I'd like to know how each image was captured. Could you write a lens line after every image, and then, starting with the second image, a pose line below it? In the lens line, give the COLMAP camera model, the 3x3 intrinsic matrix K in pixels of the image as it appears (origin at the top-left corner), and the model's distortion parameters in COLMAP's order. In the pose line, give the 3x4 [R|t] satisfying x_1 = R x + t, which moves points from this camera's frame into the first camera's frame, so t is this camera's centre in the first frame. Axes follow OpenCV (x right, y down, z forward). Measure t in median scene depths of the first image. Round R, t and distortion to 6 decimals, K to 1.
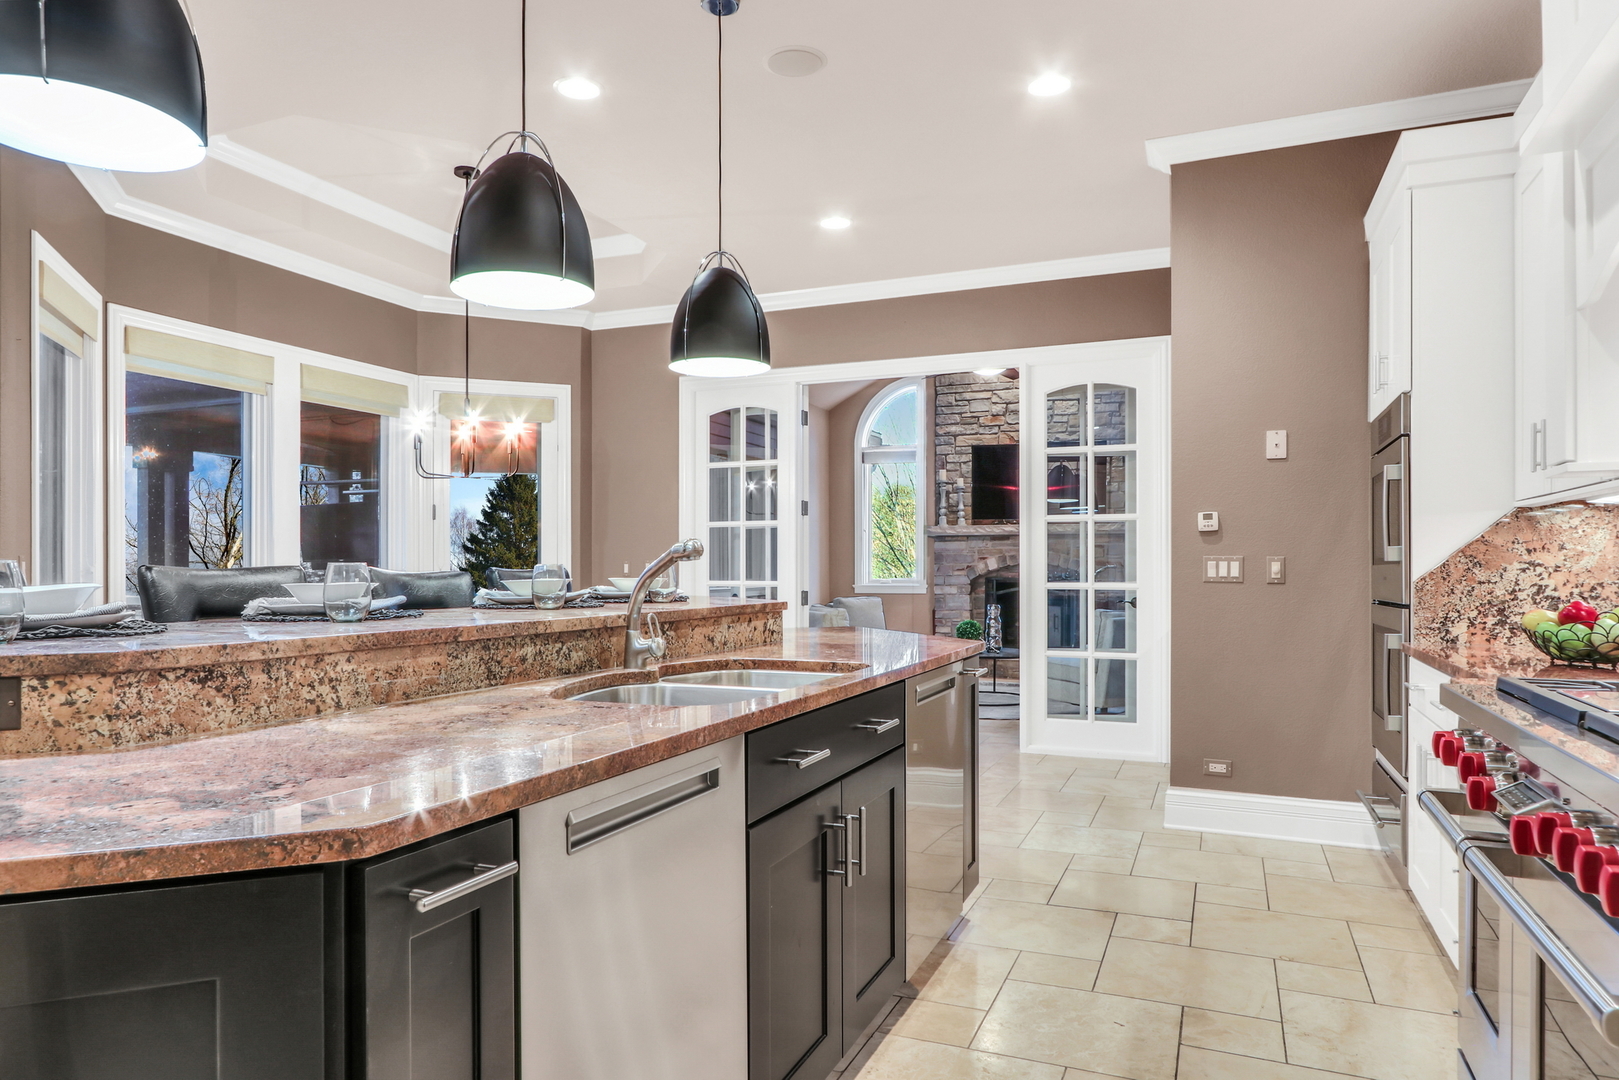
lens RADIAL K [[1010.5, 0, 809.5], [0, 1010.5, 540.0], [0, 0, 1]] dist [0.000196, -0.000047]
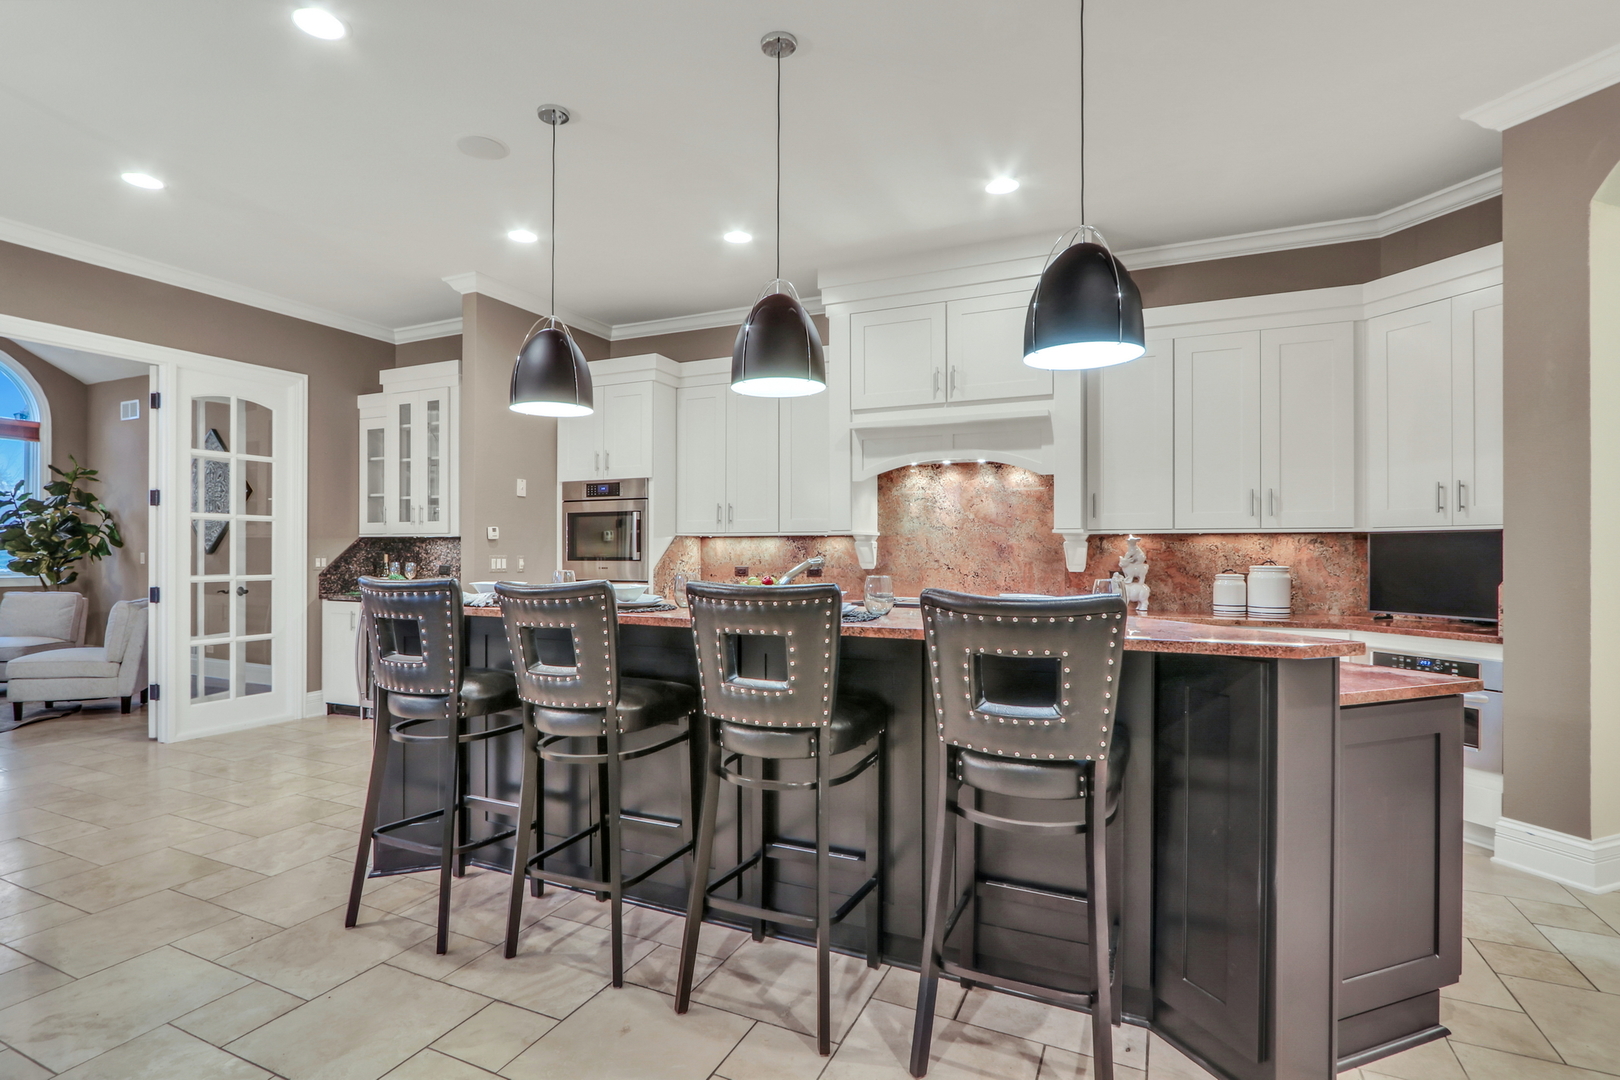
lens RADIAL K [[798.7, 0, 790.1], [0, 798.7, 548.4], [0, 0, 1]] dist [-0.004455, -0.000337]
pose [[0.058237, -0.011206, 0.998240, -0.865515], [-0.033911, 0.999338, 0.013196, -0.029069], [-0.997727, -0.034620, 0.057818, 0.523632]]
